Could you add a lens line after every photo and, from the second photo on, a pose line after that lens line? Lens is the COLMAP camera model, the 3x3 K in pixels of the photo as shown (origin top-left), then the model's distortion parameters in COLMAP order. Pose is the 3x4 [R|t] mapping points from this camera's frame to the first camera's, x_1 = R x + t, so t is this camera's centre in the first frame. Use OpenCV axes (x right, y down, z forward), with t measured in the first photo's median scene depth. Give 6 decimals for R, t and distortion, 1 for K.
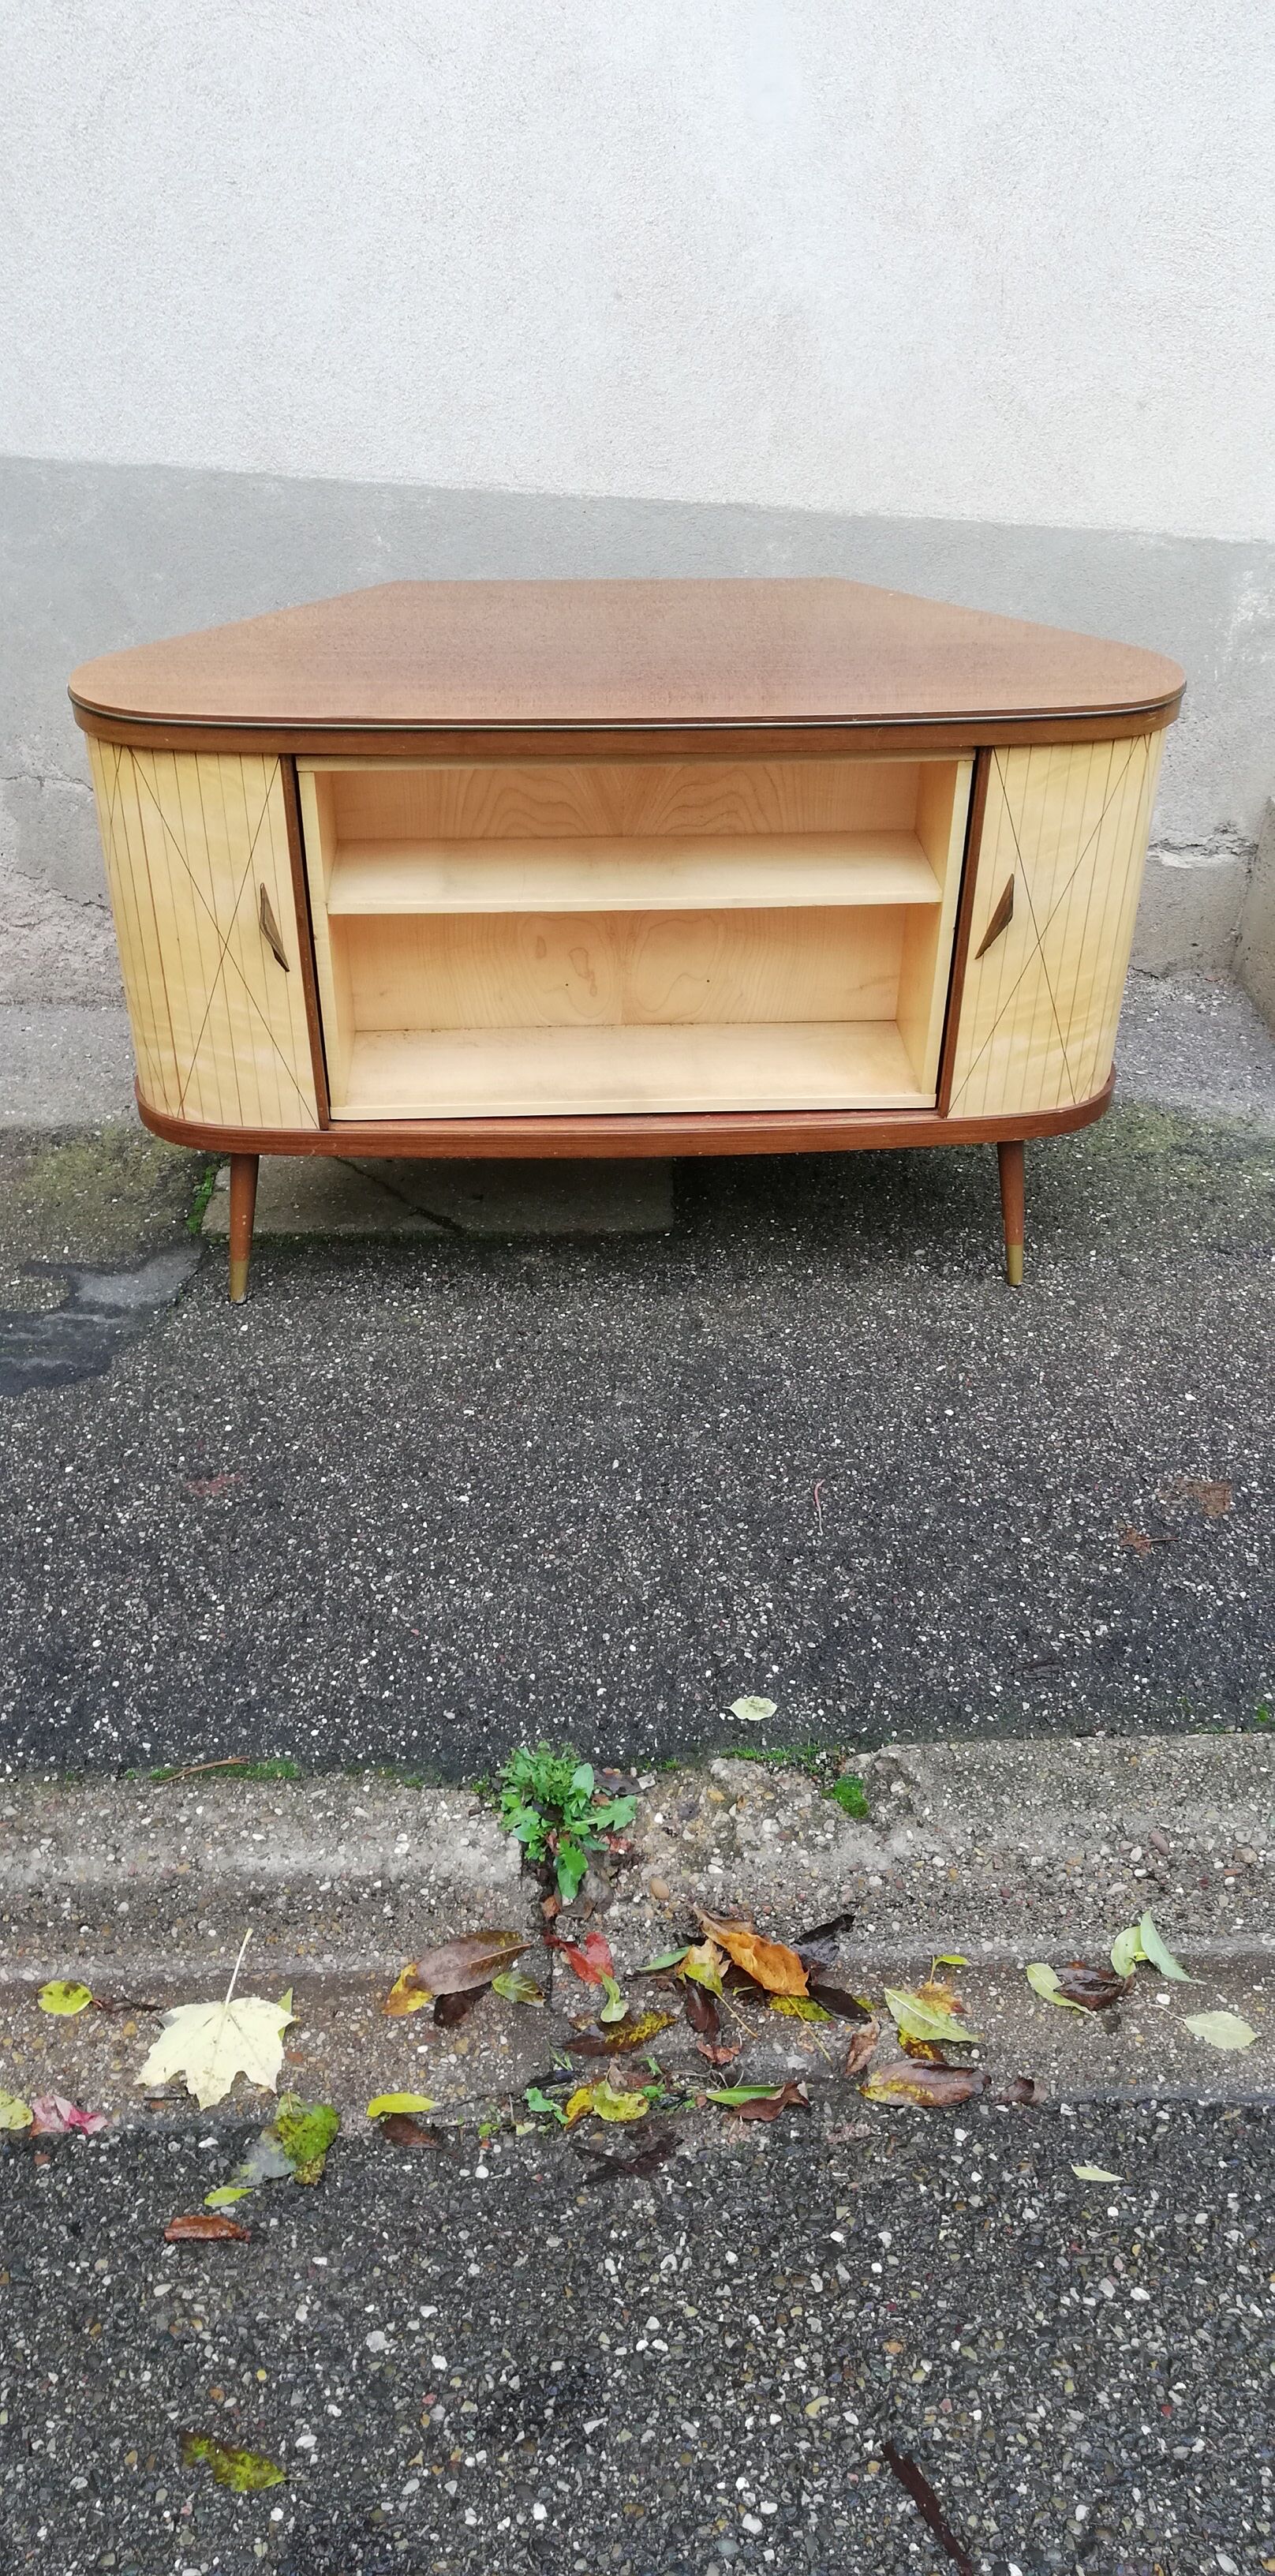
lens RADIAL K [[1938.6, 0, 635.0], [0, 1938.6, 1302.7], [0, 0, 1]] dist [0.042705, -0.063409]
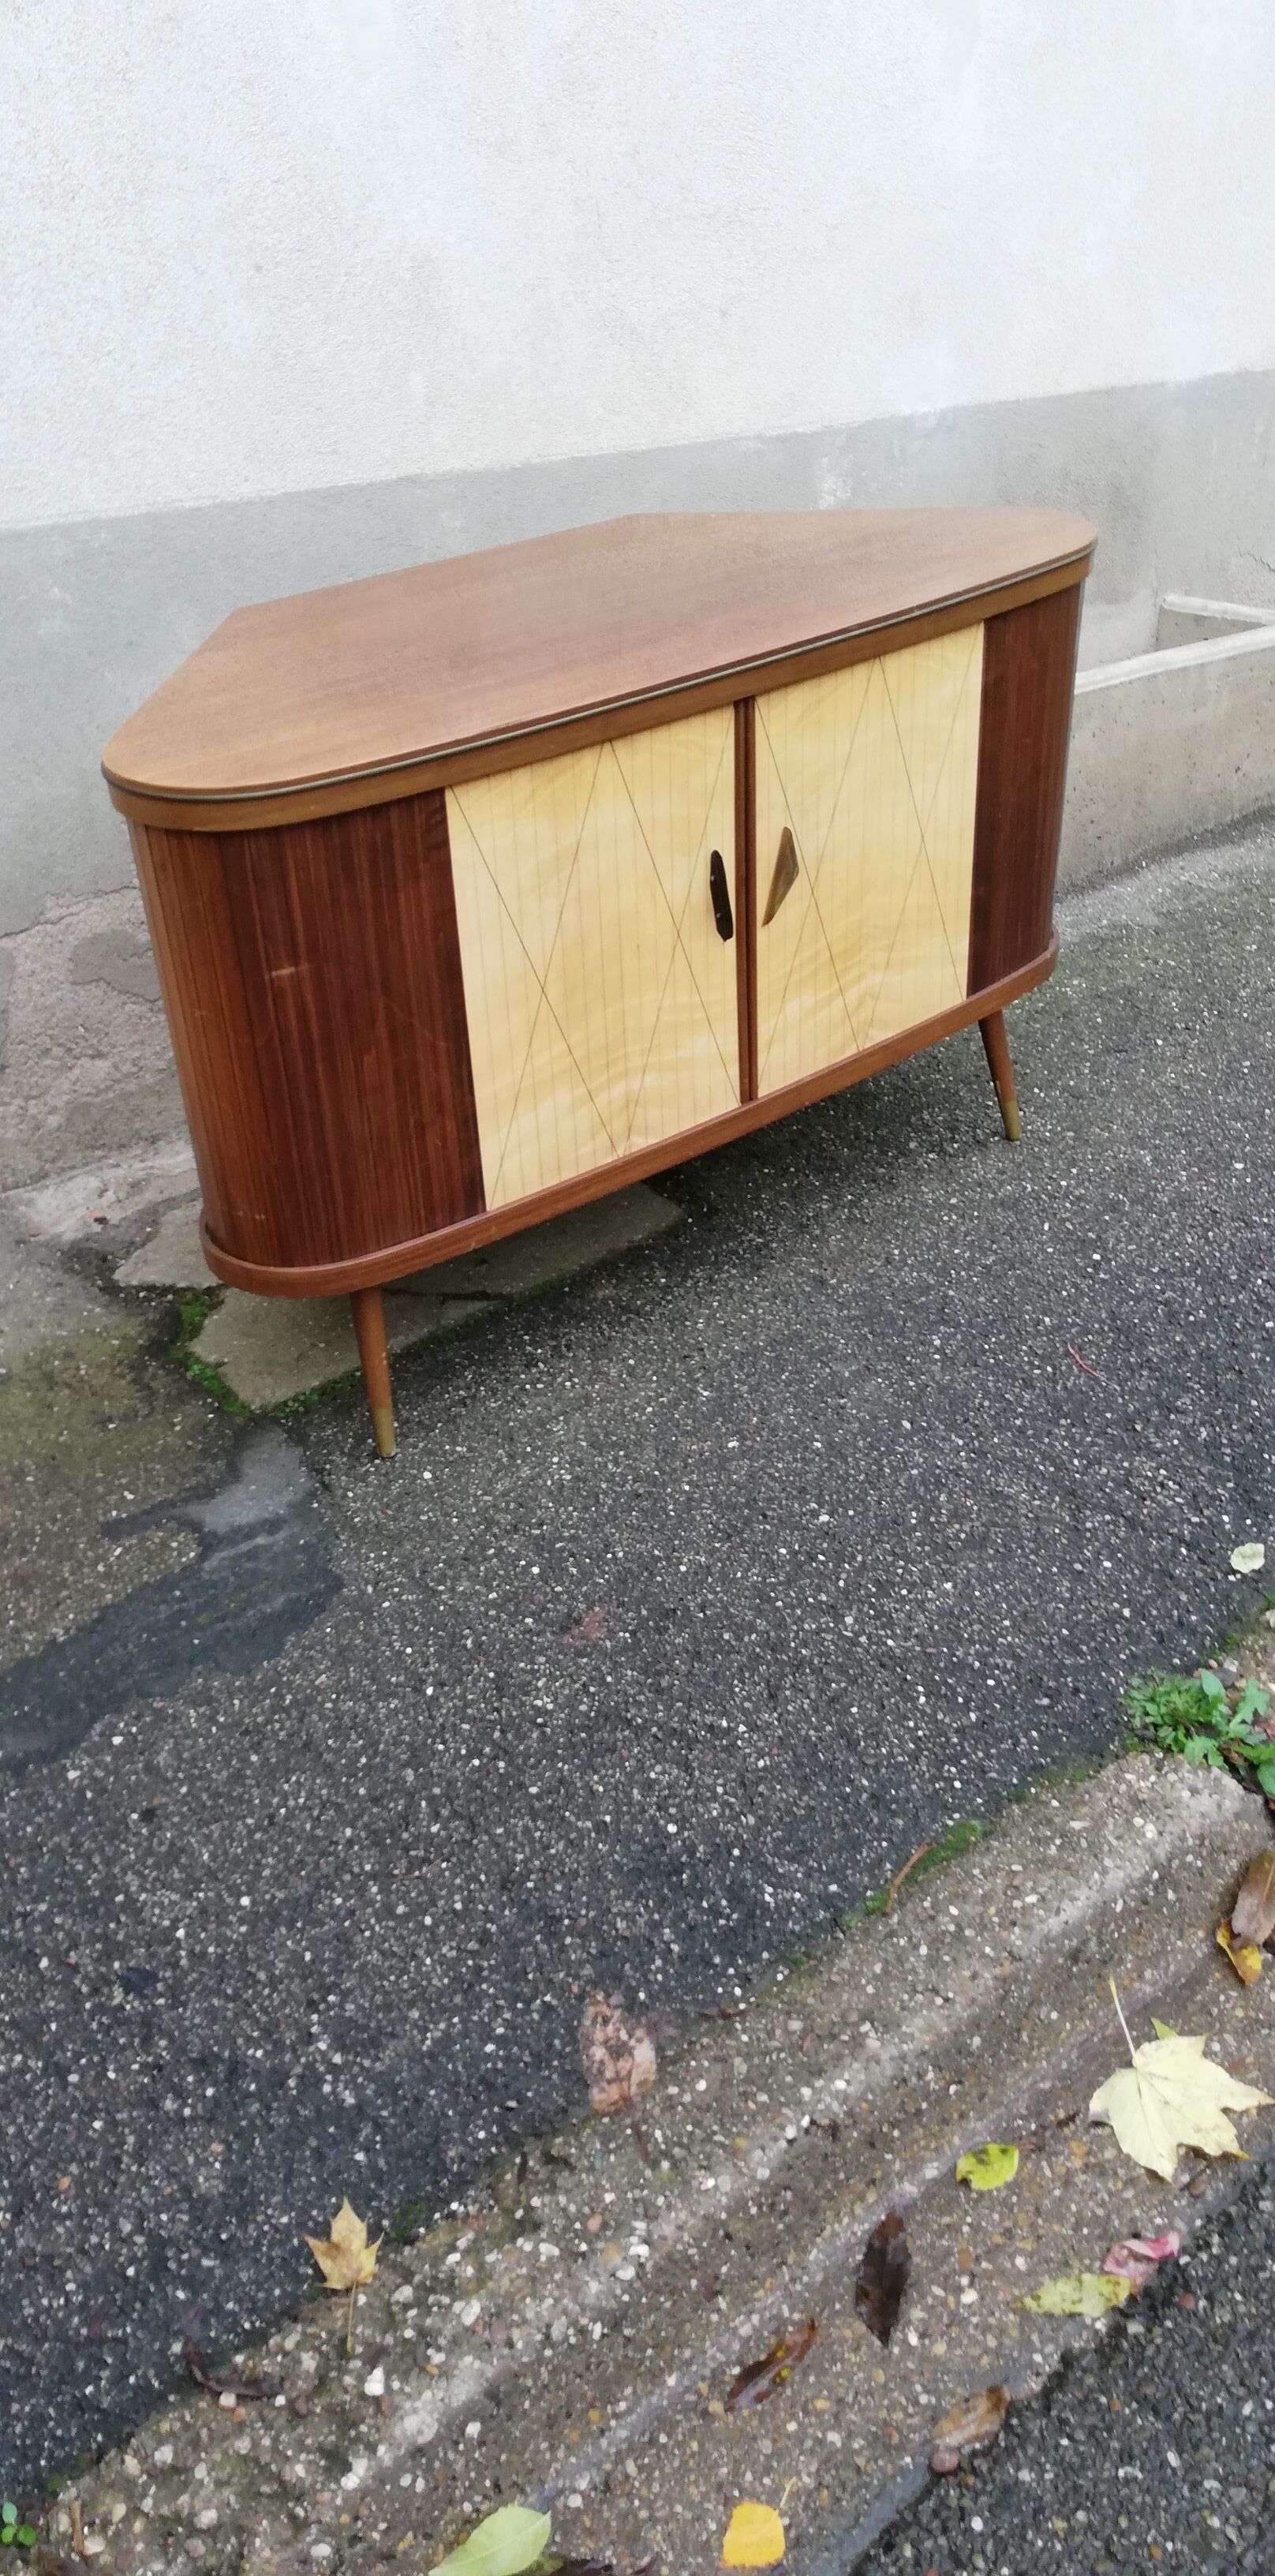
lens RADIAL K [[1938.6, 0, 630.5], [0, 1938.6, 1307.9], [0, 0, 1]] dist [0.042705, -0.063409]
pose [[0.806434, -0.371801, 0.459814, -0.571877], [0.376569, 0.922440, 0.085441, -0.109473], [-0.455918, 0.104249, 0.883896, 0.224208]]
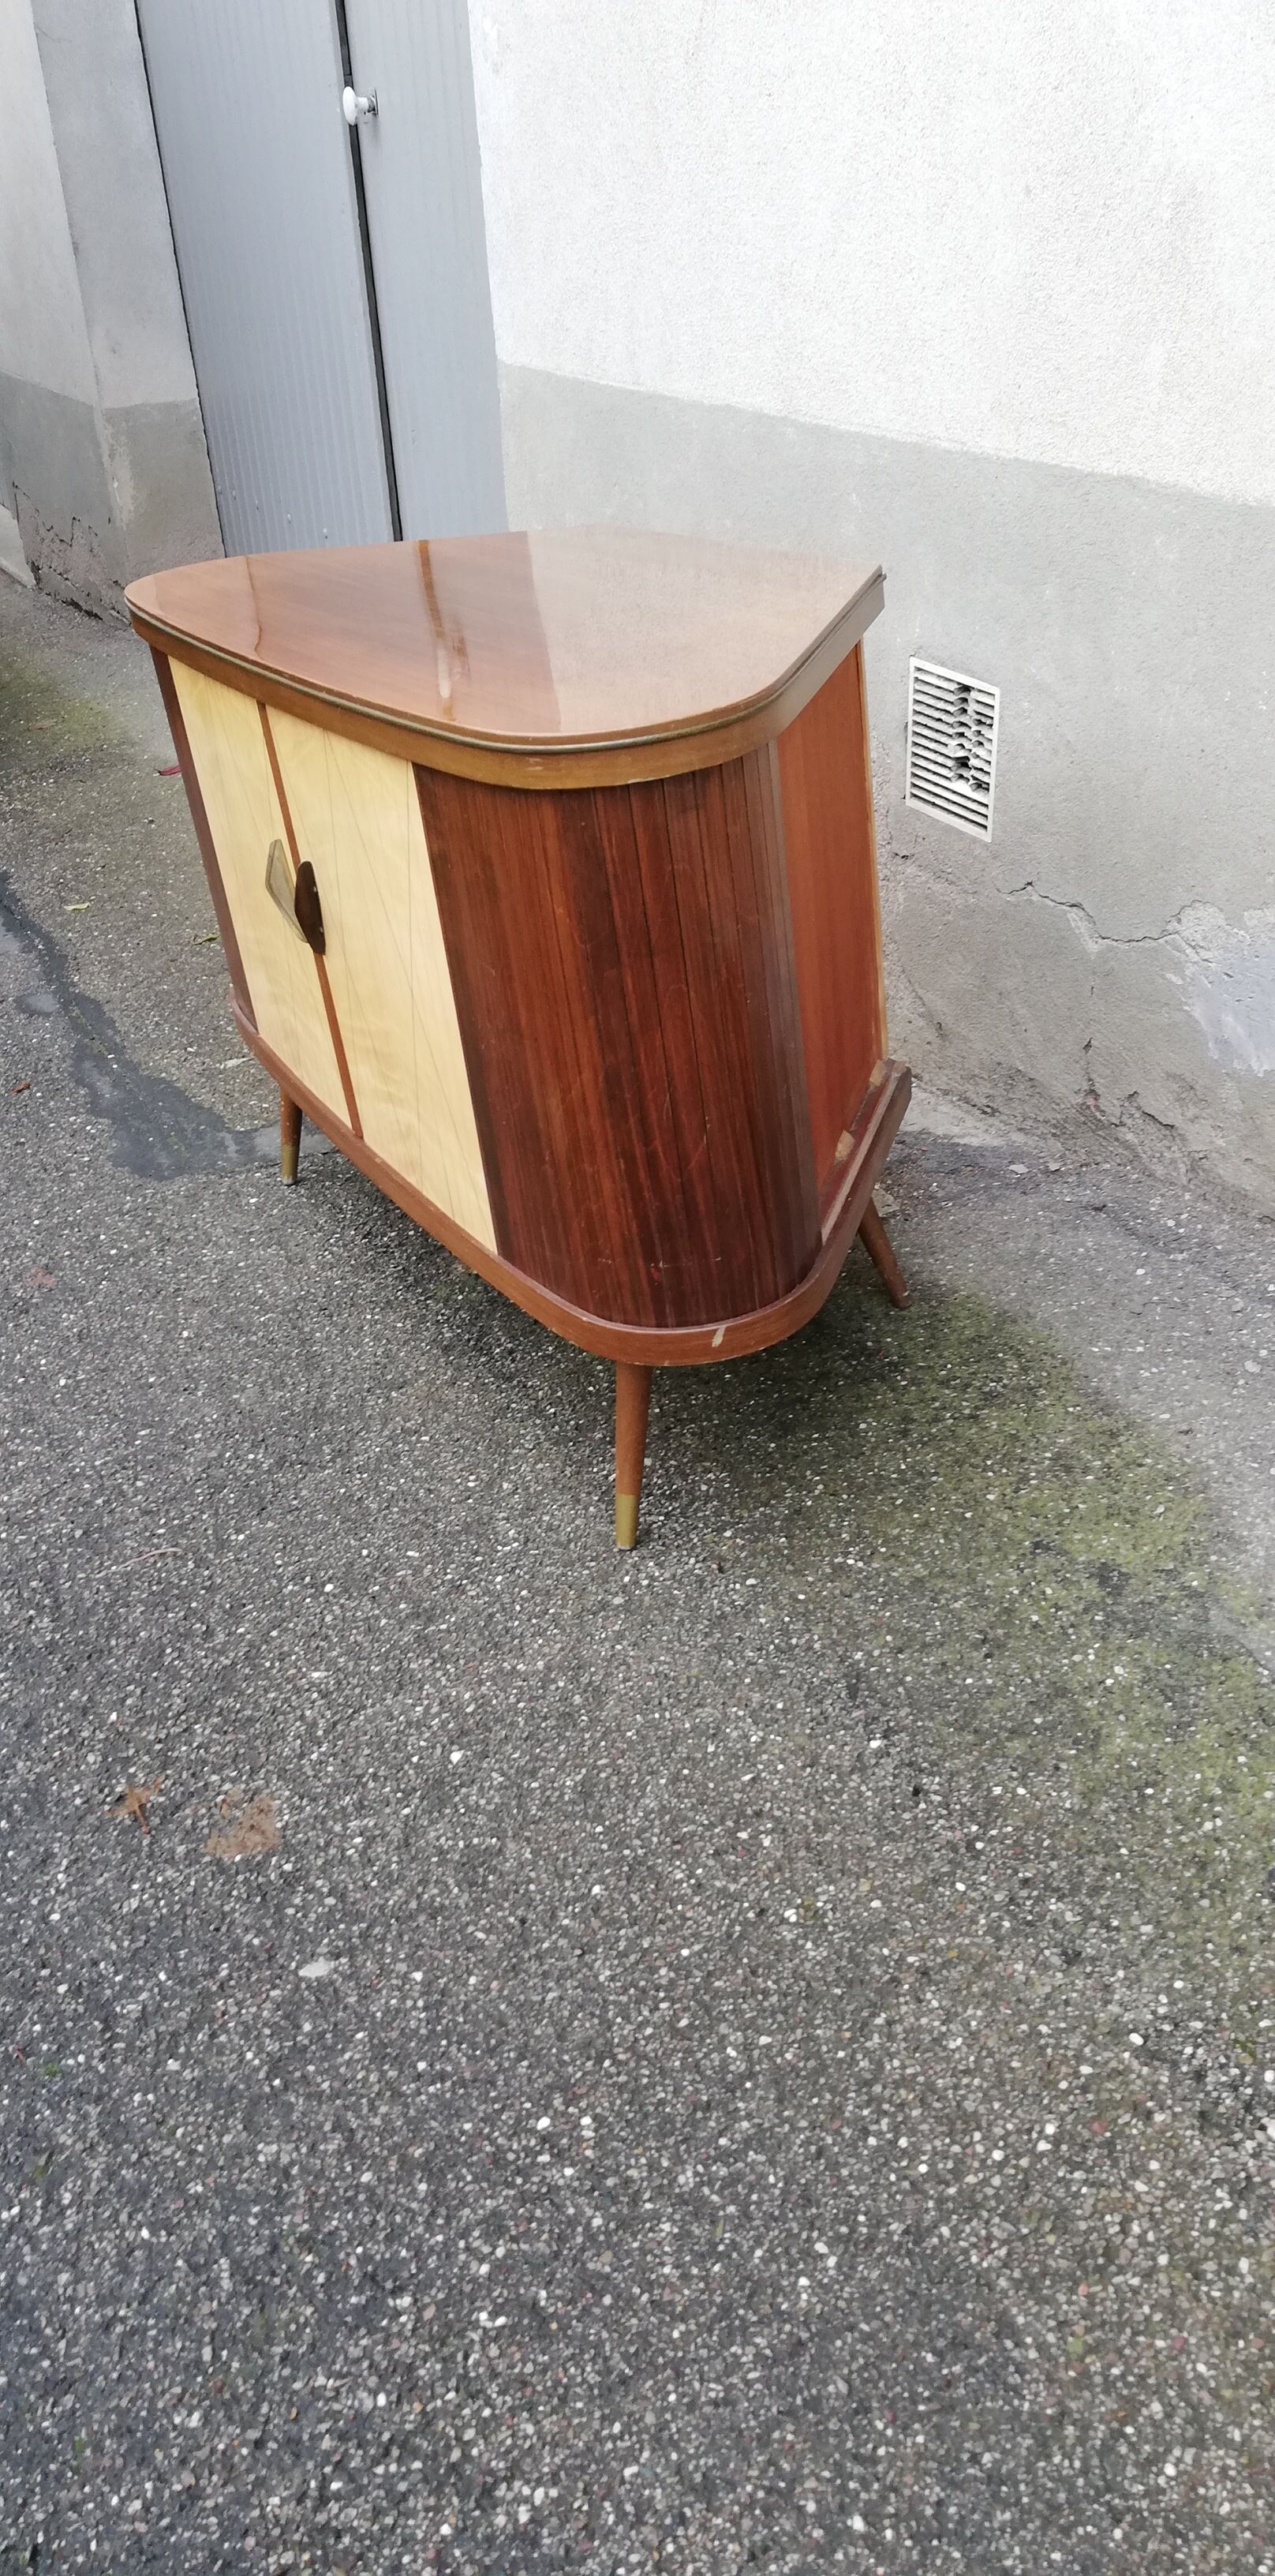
lens RADIAL K [[1938.6, 0, 630.1], [0, 1938.6, 1287.4], [0, 0, 1]] dist [0.042705, -0.063409]
pose [[0.414501, 0.391536, -0.821516, 0.890351], [-0.406431, 0.887334, 0.217837, -0.299054], [0.814250, 0.243596, 0.526933, 0.718976]]
